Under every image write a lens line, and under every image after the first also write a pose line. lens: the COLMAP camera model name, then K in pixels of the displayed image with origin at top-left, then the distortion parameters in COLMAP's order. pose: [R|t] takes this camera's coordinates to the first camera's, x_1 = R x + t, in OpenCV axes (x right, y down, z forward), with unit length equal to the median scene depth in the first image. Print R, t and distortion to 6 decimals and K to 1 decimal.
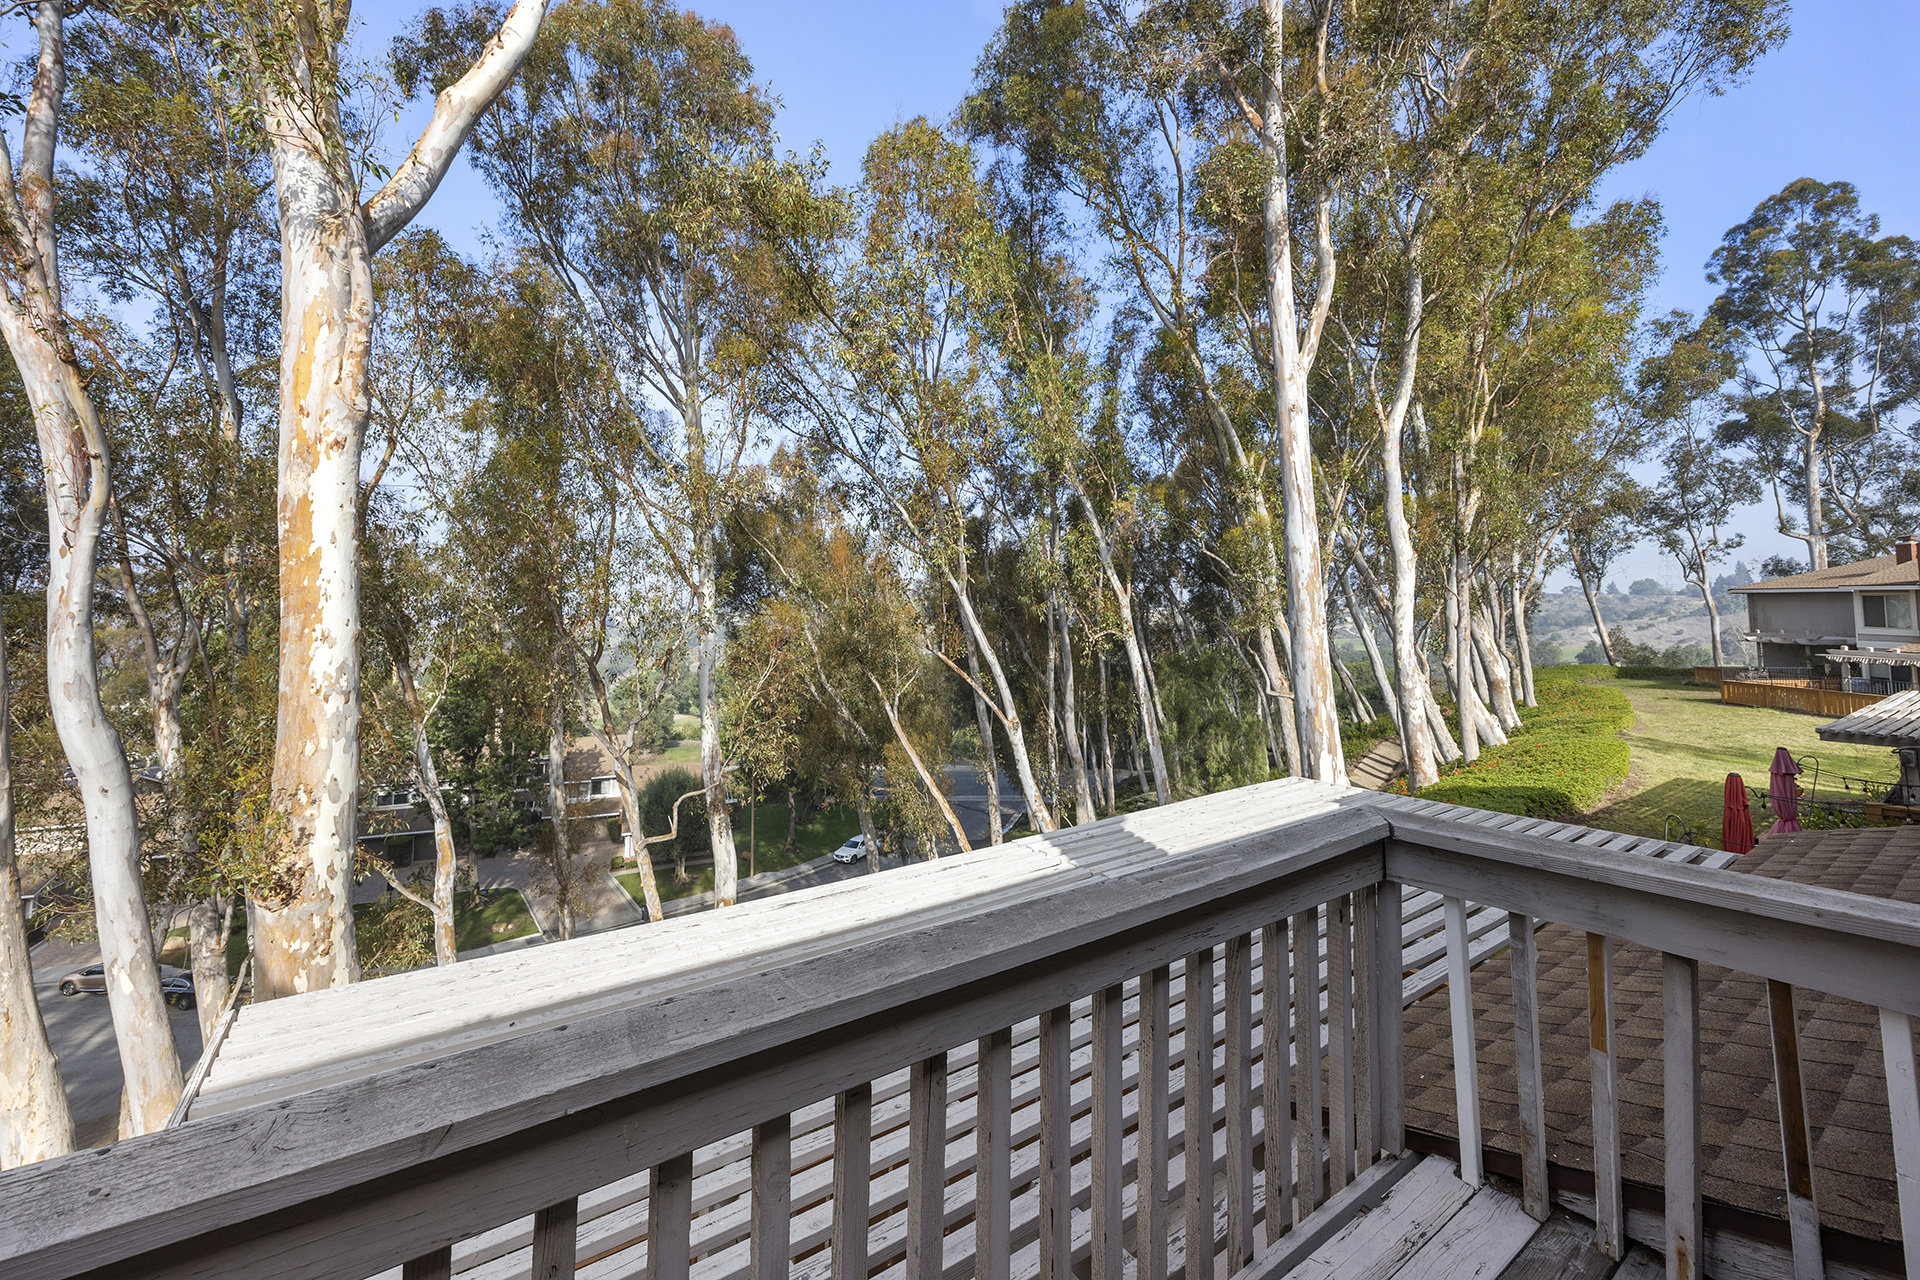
lens RADIAL K [[769.0, 0, 947.8], [0, 769.0, 558.9], [0, 0, 1]] dist [-0.001241, -0.000473]
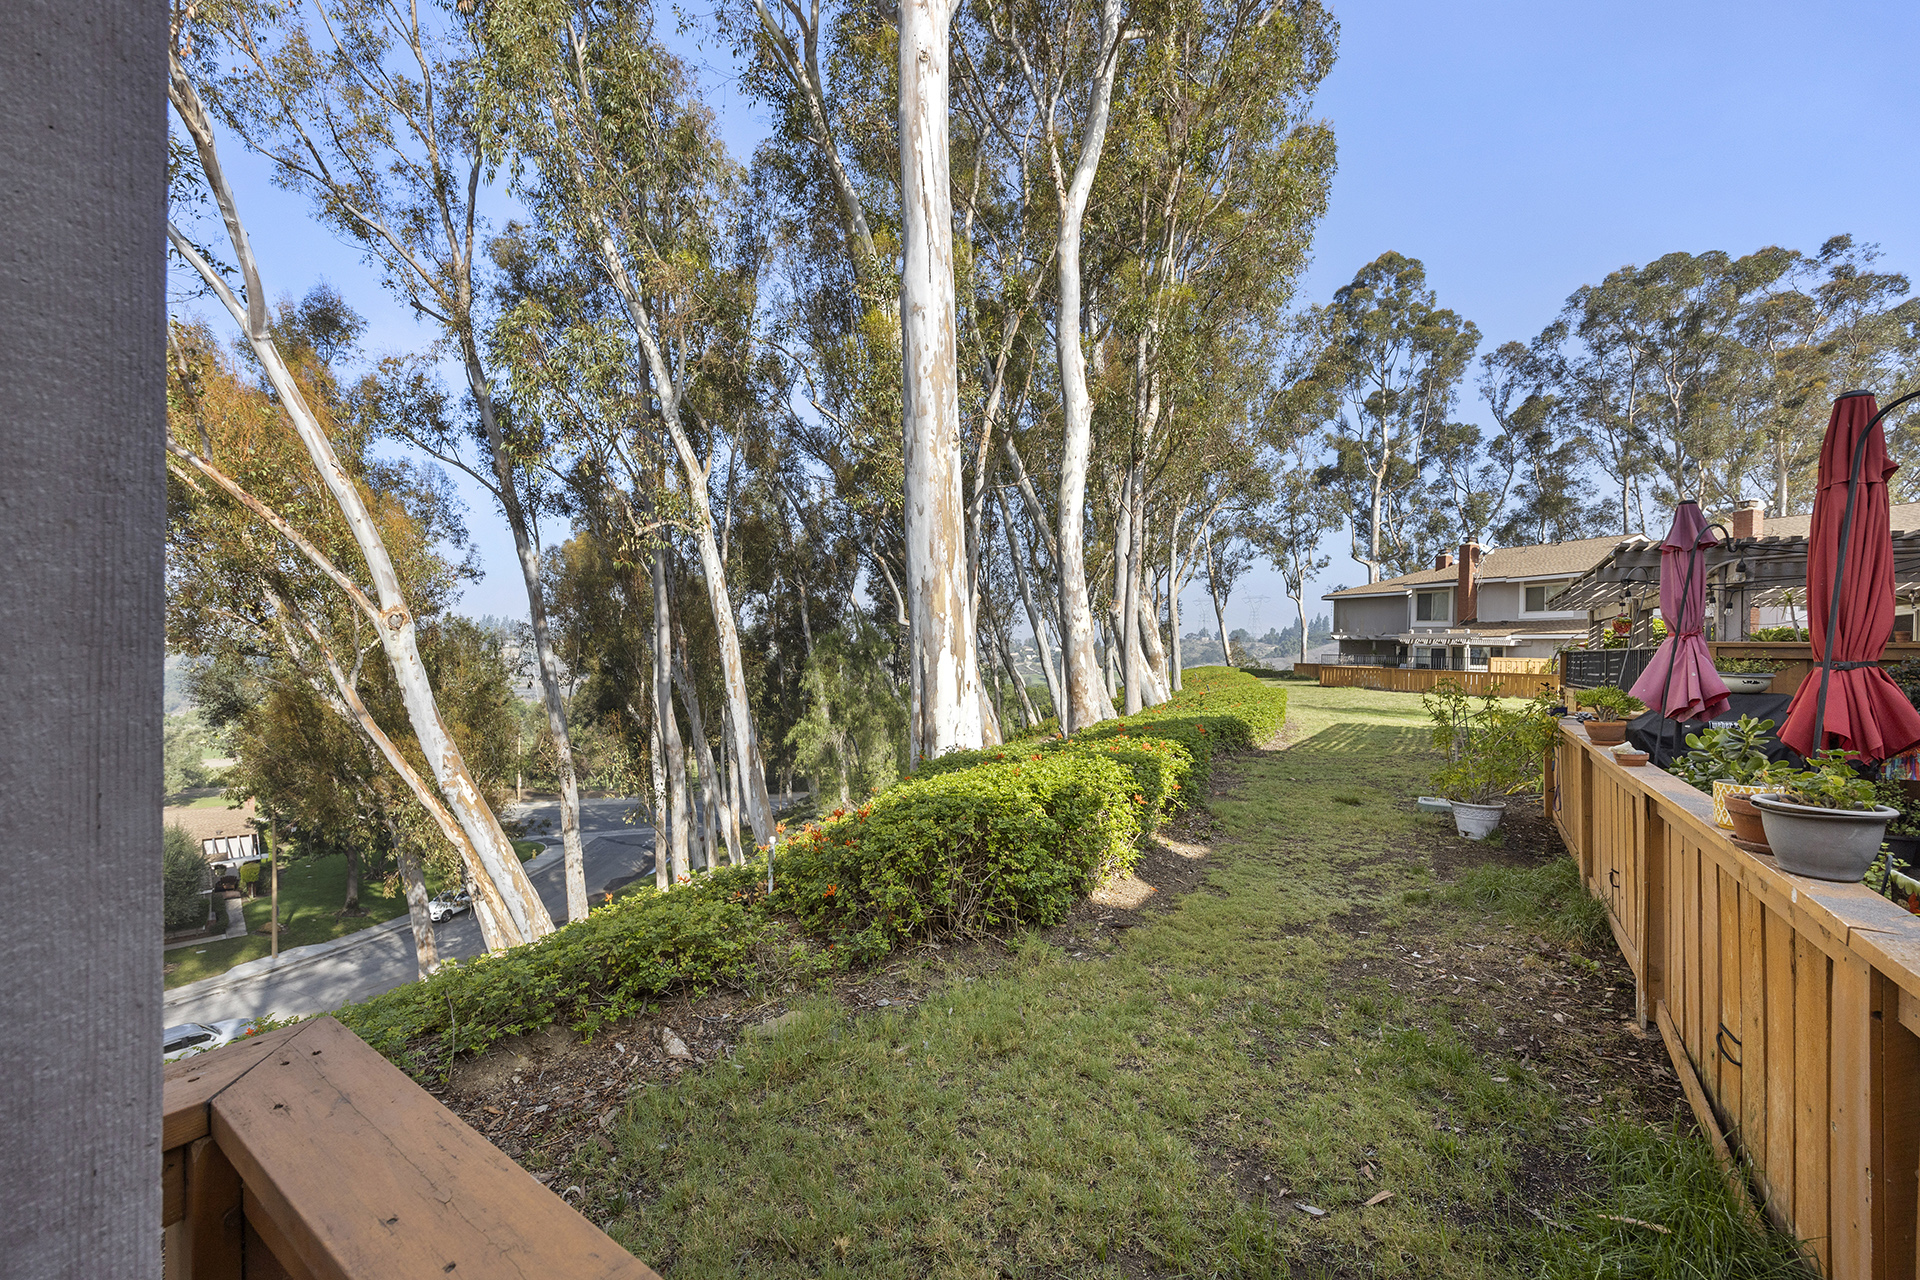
lens RADIAL K [[769.7, 0, 959.8], [0, 769.7, 650.1], [0, 0, 1]] dist [-0.001592, -0.000781]
pose [[0.924924, 0.015526, 0.379835, 0.166201], [-0.043052, 0.997015, 0.064083, 0.128830], [-0.377707, -0.075624, 0.922832, 0.270013]]
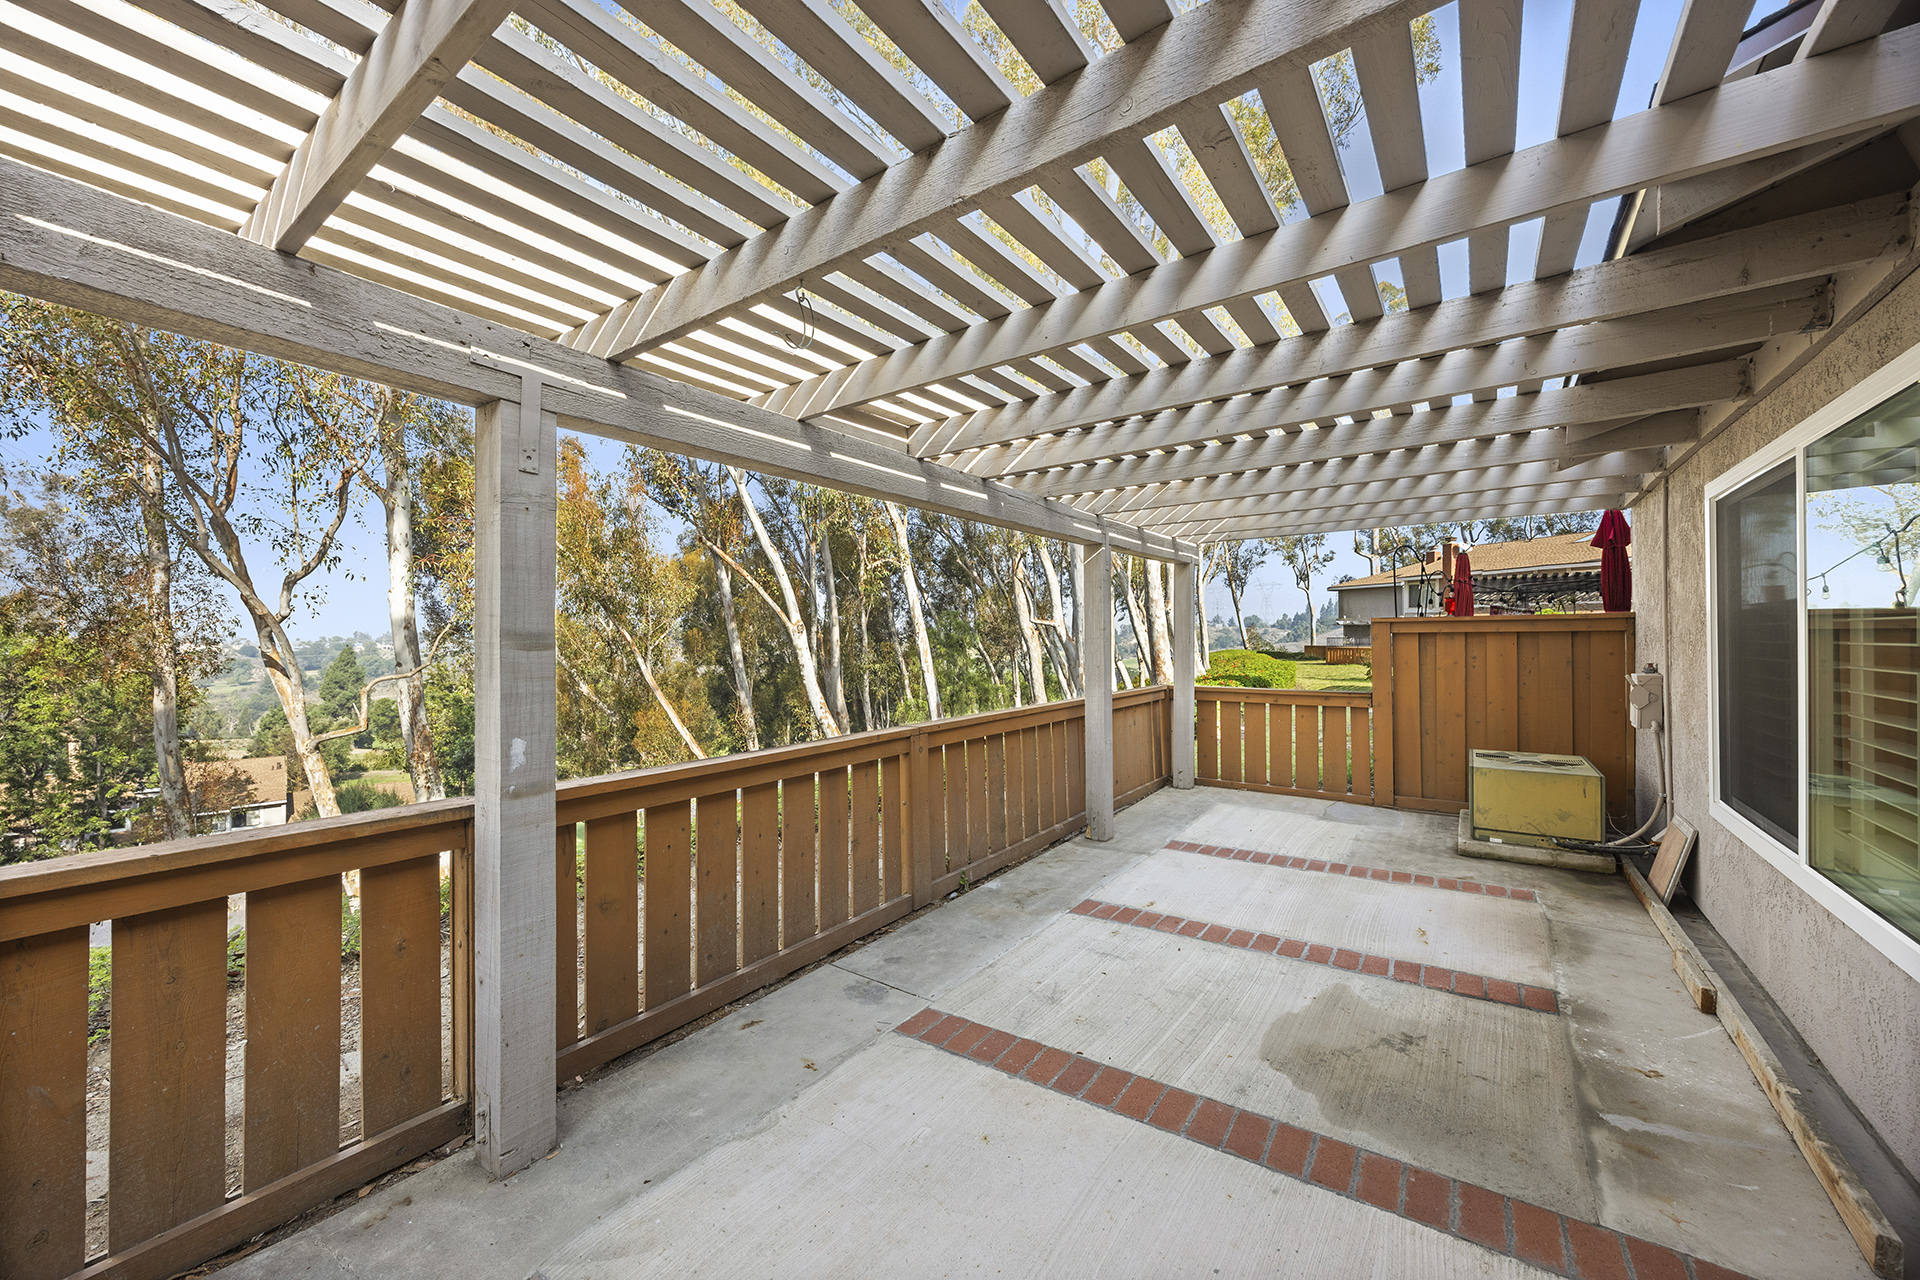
lens RADIAL K [[733.6, 0, 953.2], [0, 733.6, 643.0], [0, 0, 1]] dist [-0.000724, -0.000065]
pose [[0.939190, -0.001924, 0.343392, -0.030281], [-0.023149, 0.997355, 0.068900, 0.116359], [-0.342617, -0.072659, 0.936661, 0.067559]]
